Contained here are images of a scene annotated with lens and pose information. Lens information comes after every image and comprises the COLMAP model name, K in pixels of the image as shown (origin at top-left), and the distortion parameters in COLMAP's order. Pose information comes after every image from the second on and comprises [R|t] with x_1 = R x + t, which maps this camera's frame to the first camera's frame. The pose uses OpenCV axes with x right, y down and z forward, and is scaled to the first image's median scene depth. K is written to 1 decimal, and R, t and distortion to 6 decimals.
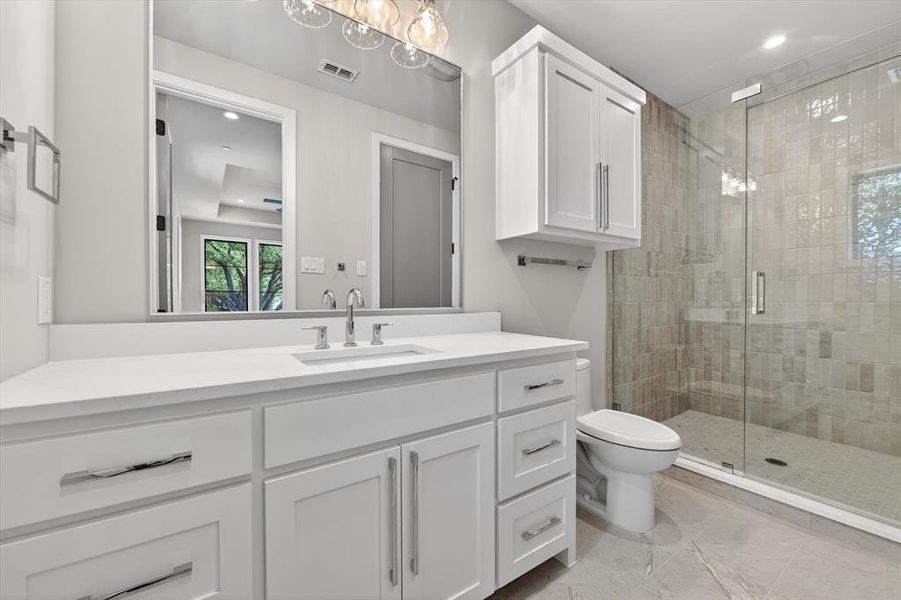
lens RADIAL K [[359.2, 0, 450.0], [0, 359.2, 299.2], [0, 0, 1]] dist [-0.003056, -0.000520]
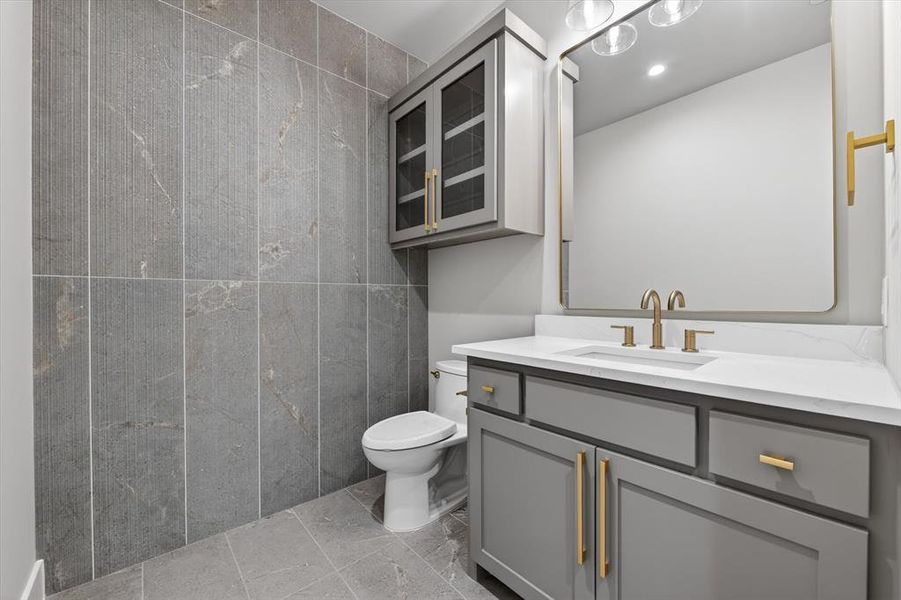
lens RADIAL K [[359.2, 0, 453.4], [0, 359.2, 301.1], [0, 0, 1]] dist [-0.003056, -0.000520]
pose [[0.133231, -0.004249, -0.991076, 0.609282], [0.001556, 0.999990, -0.004078, 0.007821], [0.991084, -0.000999, 0.133236, 0.374091]]
